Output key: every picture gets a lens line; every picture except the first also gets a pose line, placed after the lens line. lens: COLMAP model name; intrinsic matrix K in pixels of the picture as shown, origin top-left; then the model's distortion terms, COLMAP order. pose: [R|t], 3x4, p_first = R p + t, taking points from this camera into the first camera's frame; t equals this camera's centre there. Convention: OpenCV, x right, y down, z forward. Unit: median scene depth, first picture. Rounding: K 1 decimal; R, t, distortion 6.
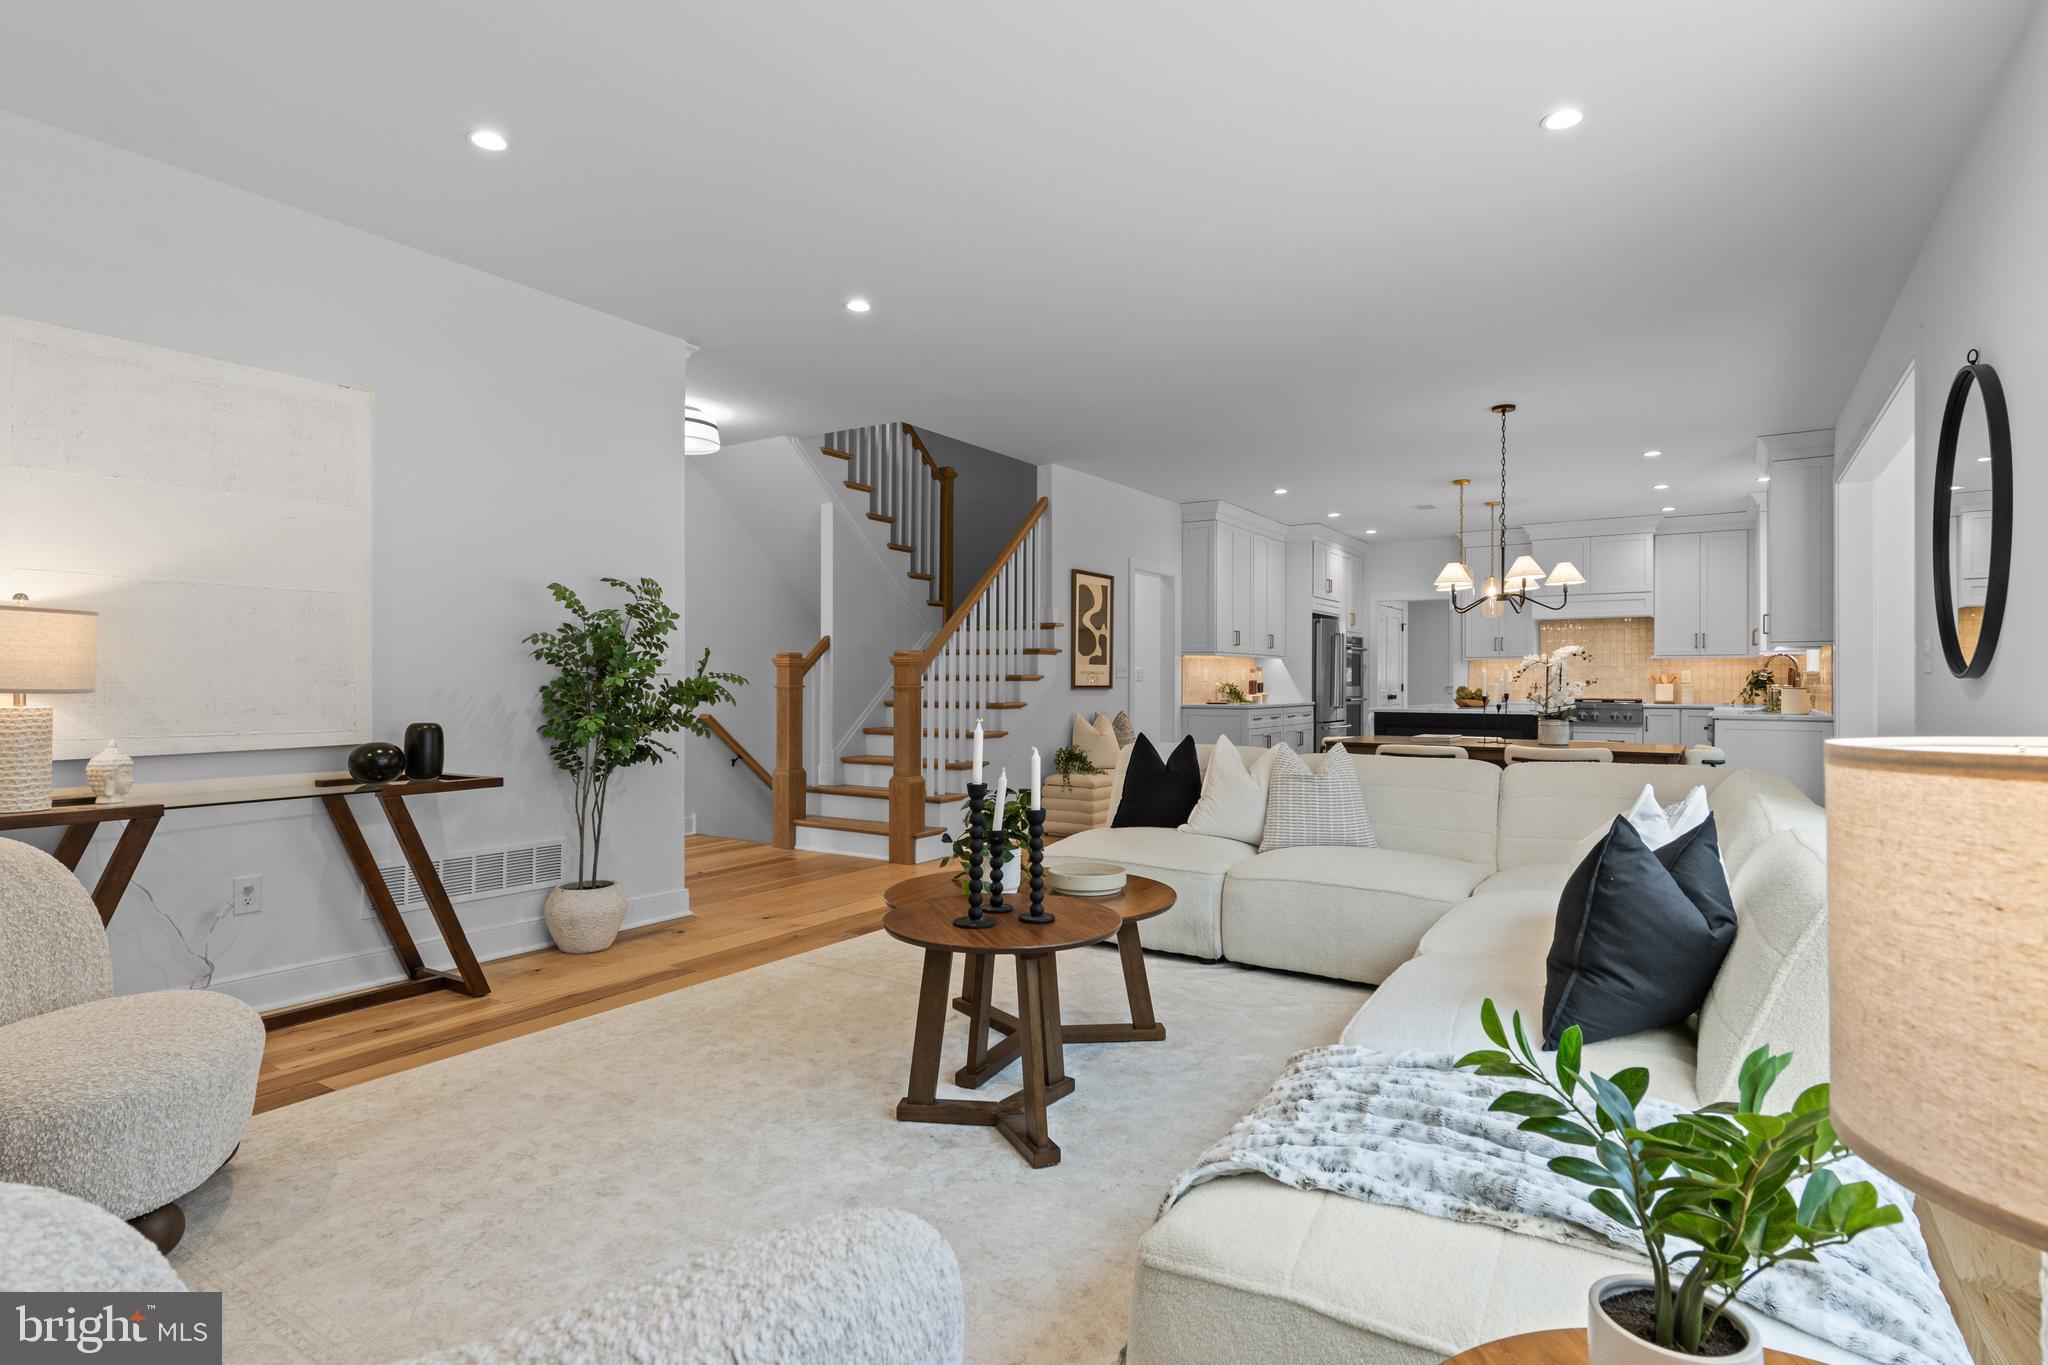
lens RADIAL K [[1046.6, 0, 1024.0], [0, 1046.6, 682.5], [0, 0, 1]] dist [0.002663, 0.000532]
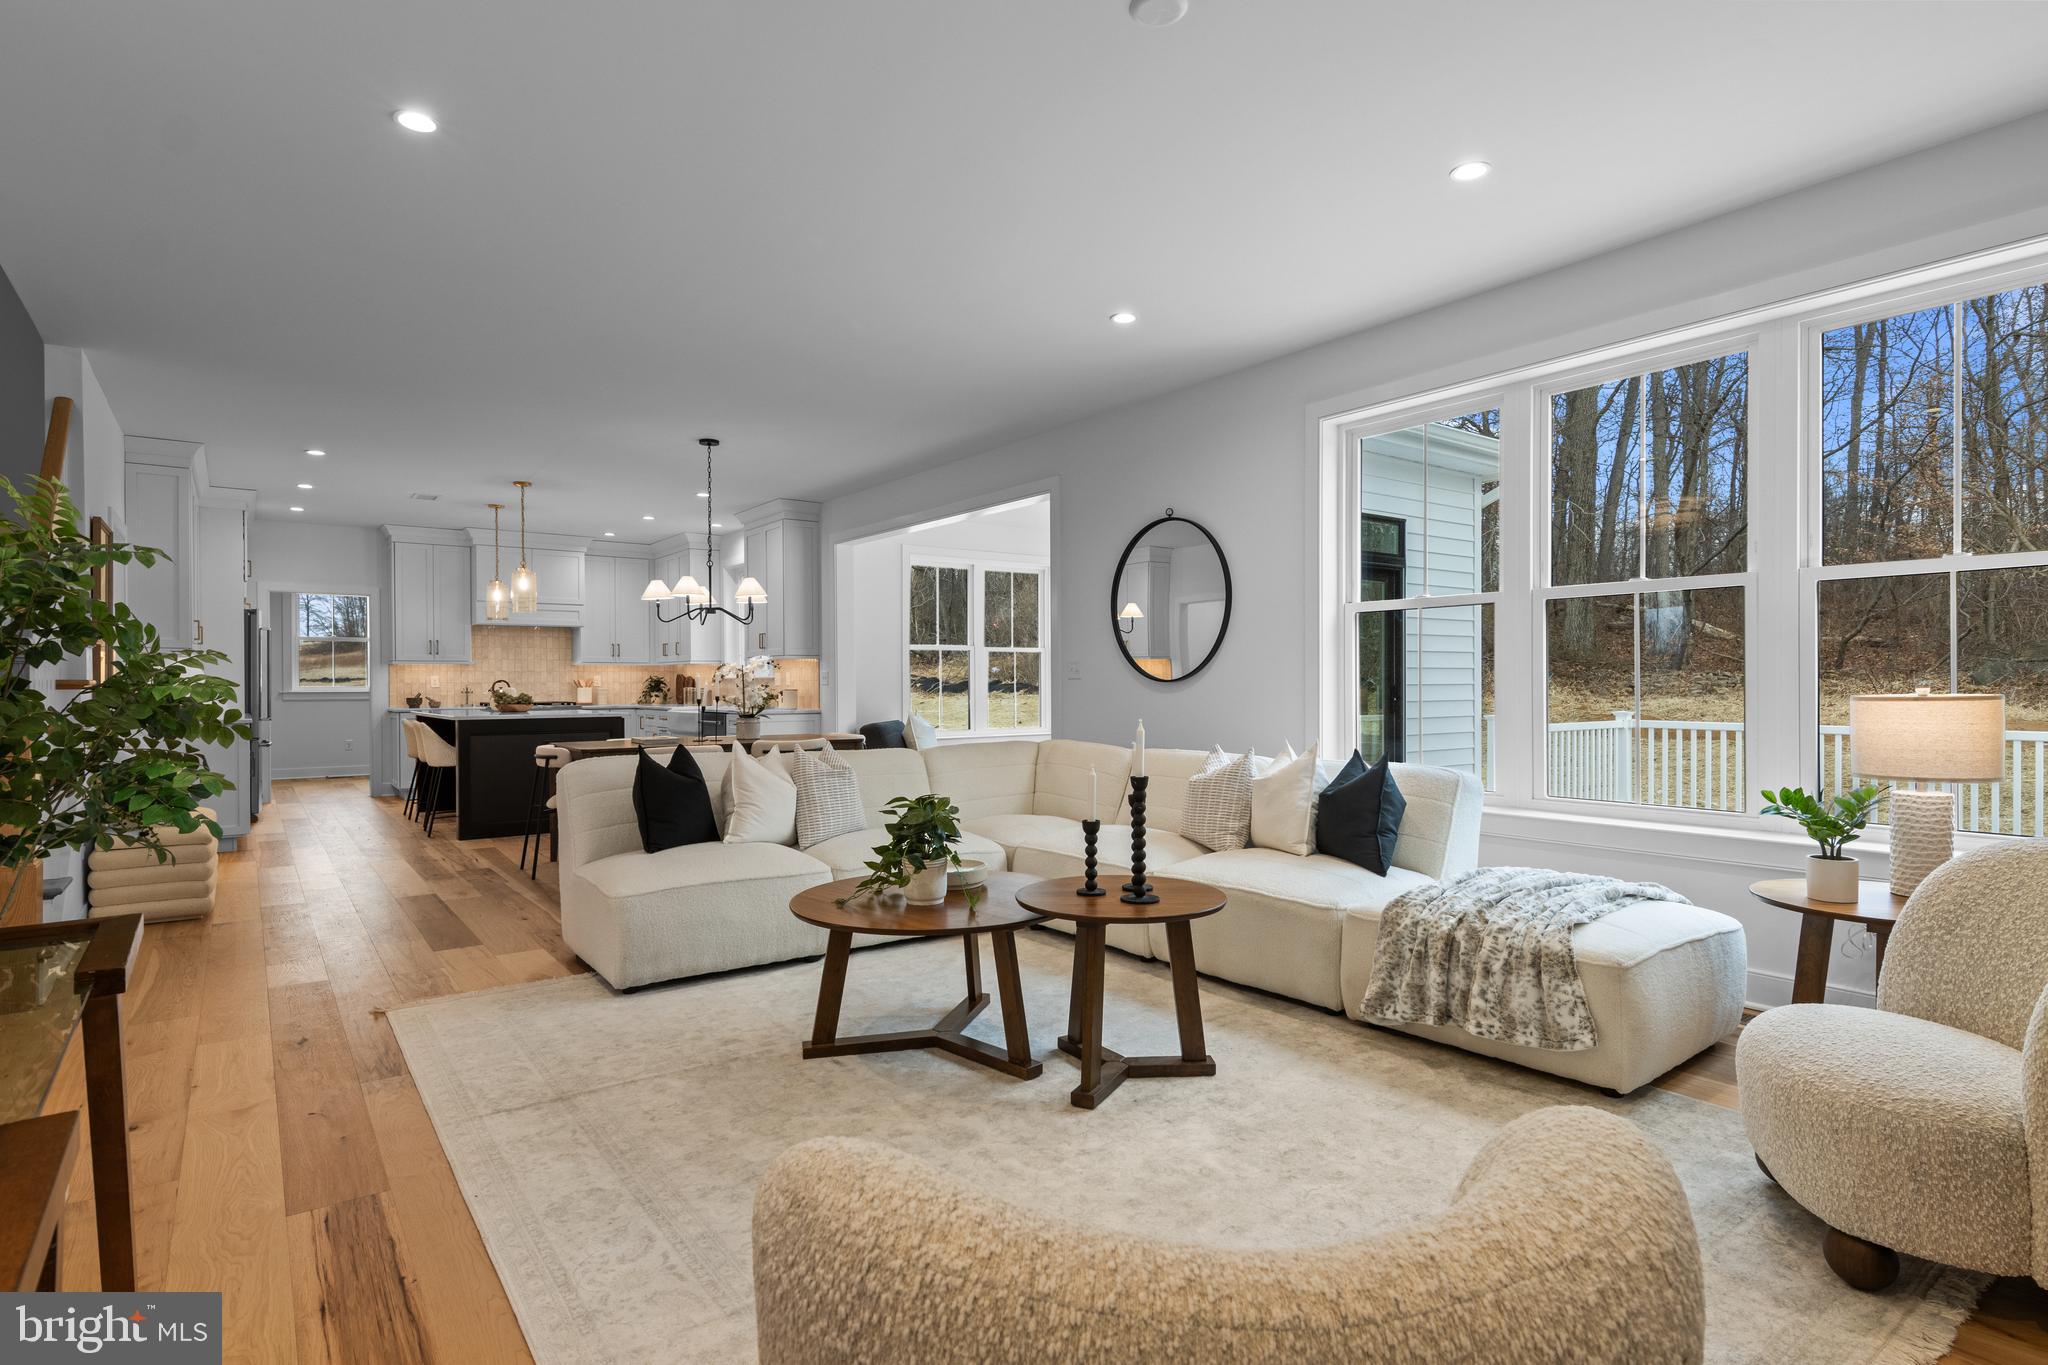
lens RADIAL K [[1046.6, 0, 1024.0], [0, 1046.6, 682.5], [0, 0, 1]] dist [0.002663, 0.000532]
pose [[0.336673, -0.002170, 0.941619, -0.767139], [0.006188, 0.999981, 0.000093, -0.003561], [-0.941601, 0.005795, 0.336680, 0.488277]]
